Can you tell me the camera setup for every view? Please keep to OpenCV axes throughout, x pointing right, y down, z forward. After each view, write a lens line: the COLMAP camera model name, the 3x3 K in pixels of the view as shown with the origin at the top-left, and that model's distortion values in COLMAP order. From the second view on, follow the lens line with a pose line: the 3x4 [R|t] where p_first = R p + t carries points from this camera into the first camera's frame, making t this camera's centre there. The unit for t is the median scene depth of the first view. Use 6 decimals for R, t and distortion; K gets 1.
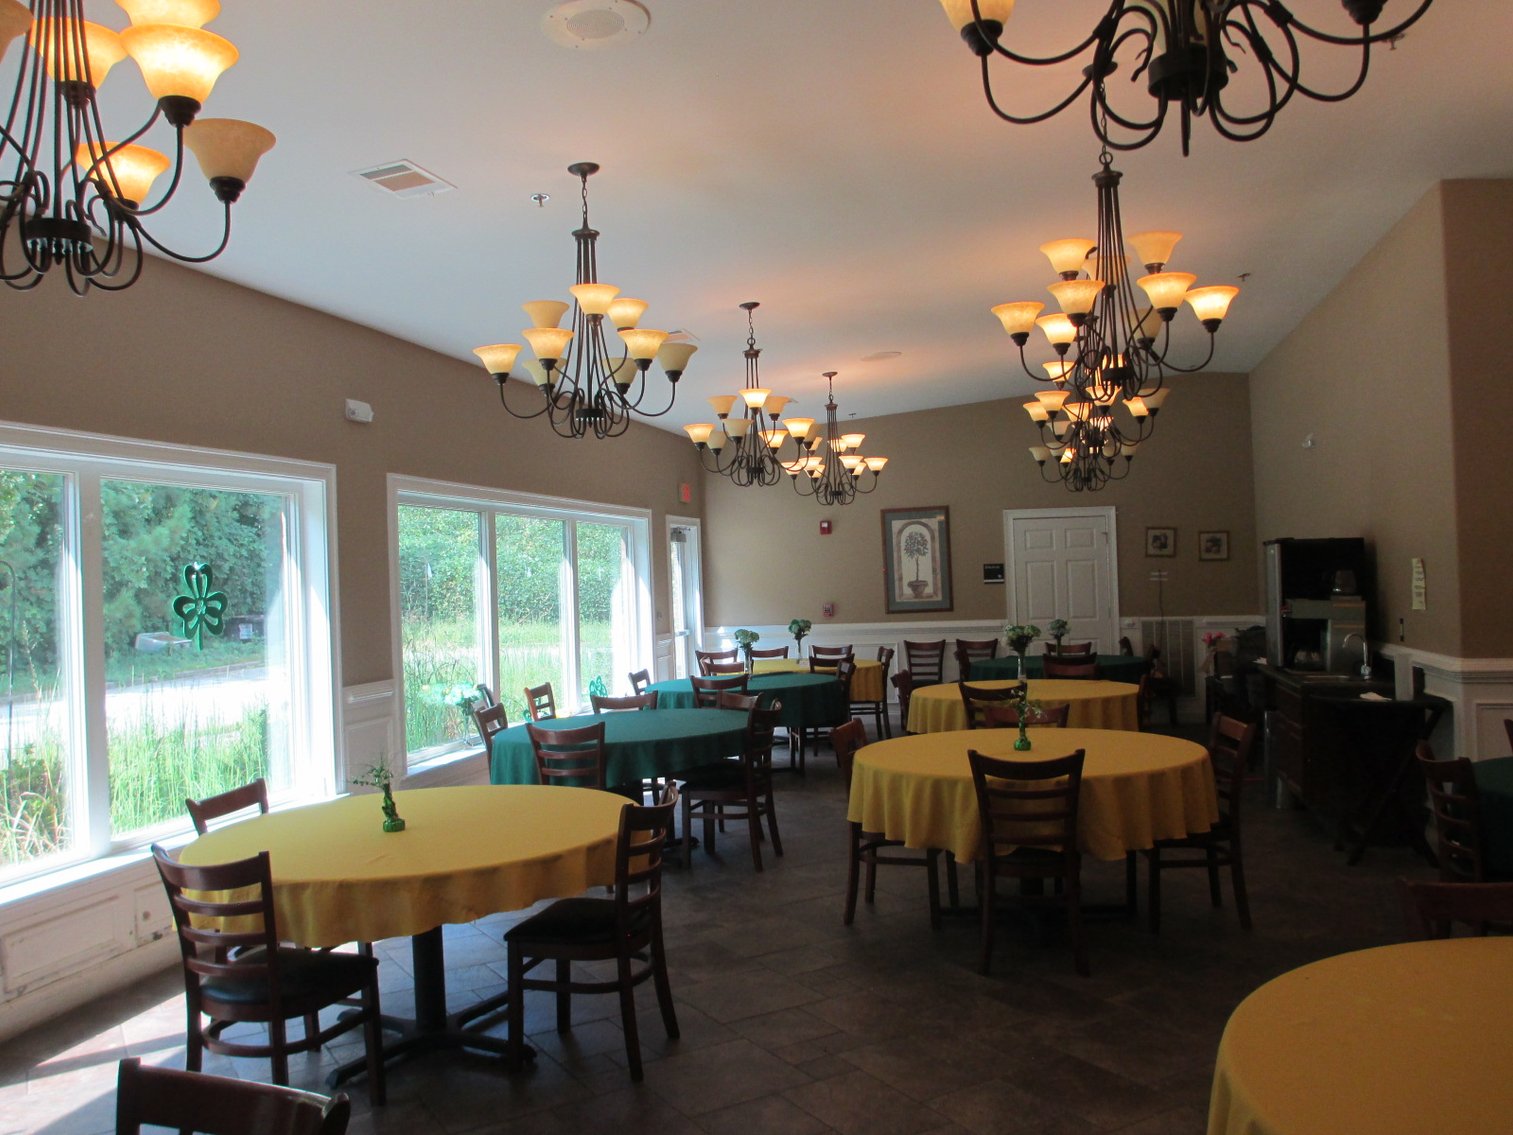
lens RADIAL K [[1258.7, 0, 756.5], [0, 1258.7, 567.5], [0, 0, 1]] dist [-0.045688, -0.000563]
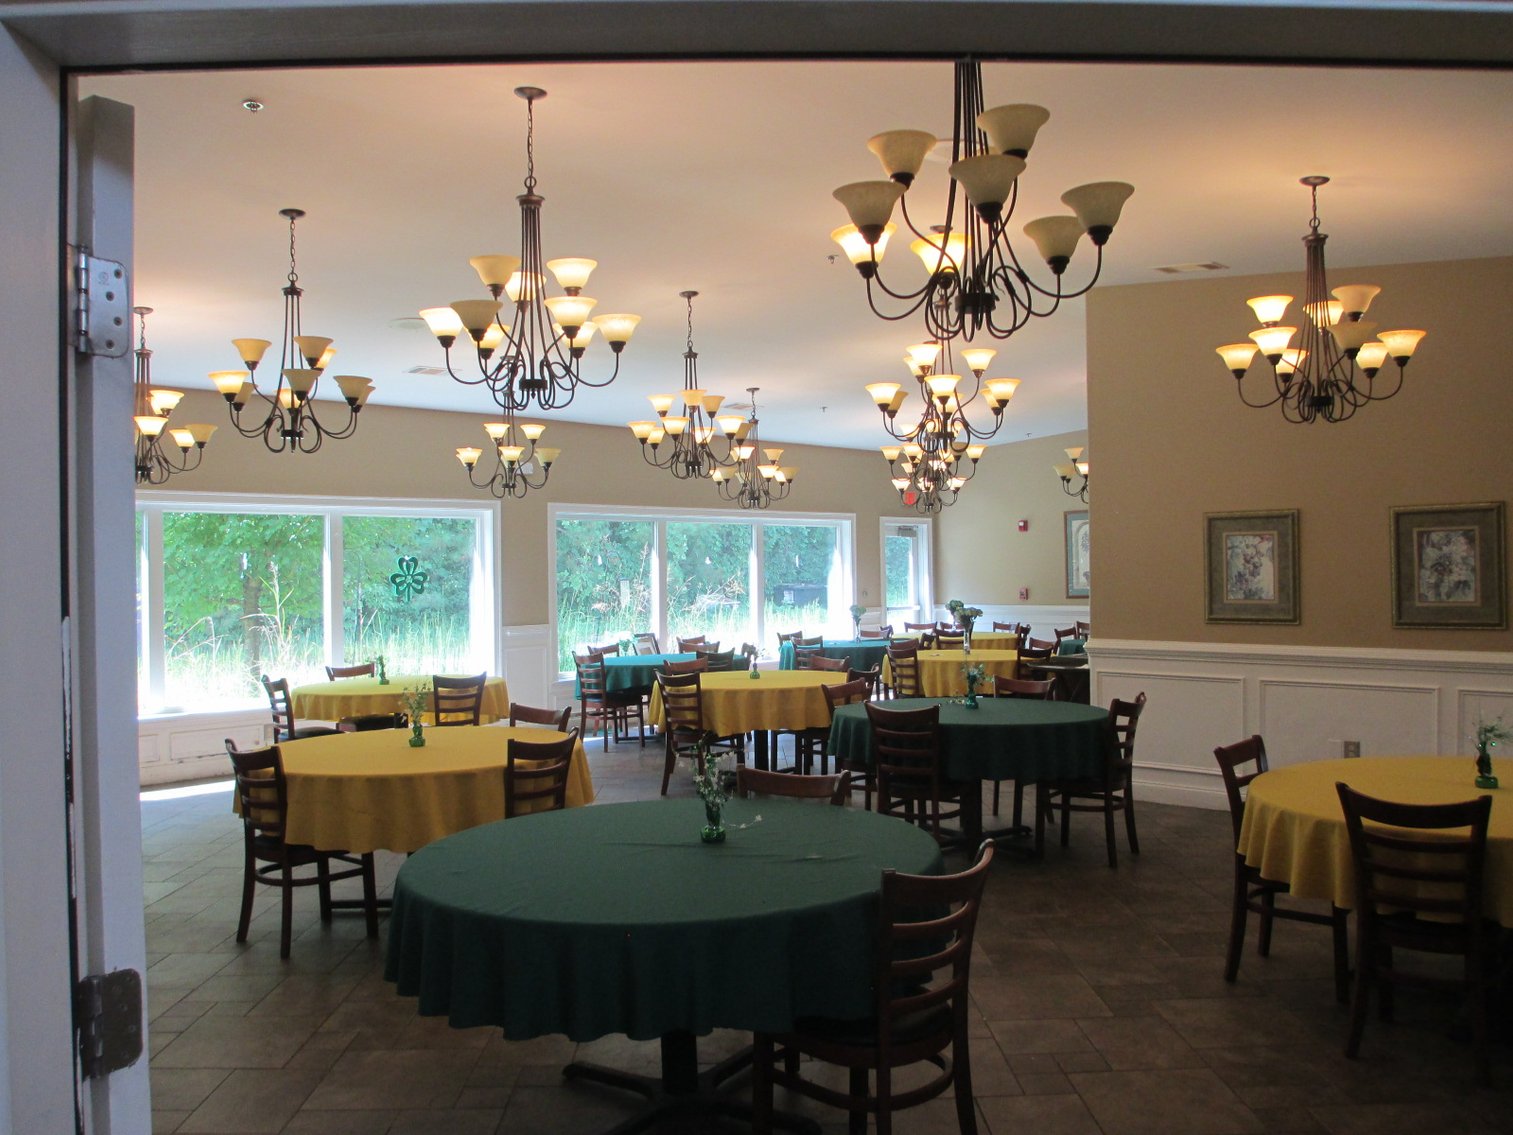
lens RADIAL K [[1258.6, 0, 756.5], [0, 1258.6, 567.5], [0, 0, 1]] dist [0.011069, 0.002638]
pose [[0.876616, 0.023909, -0.480596, 0.465189], [-0.013807, 0.999603, 0.024545, -0.020155], [0.480992, -0.014881, 0.876599, -0.216062]]
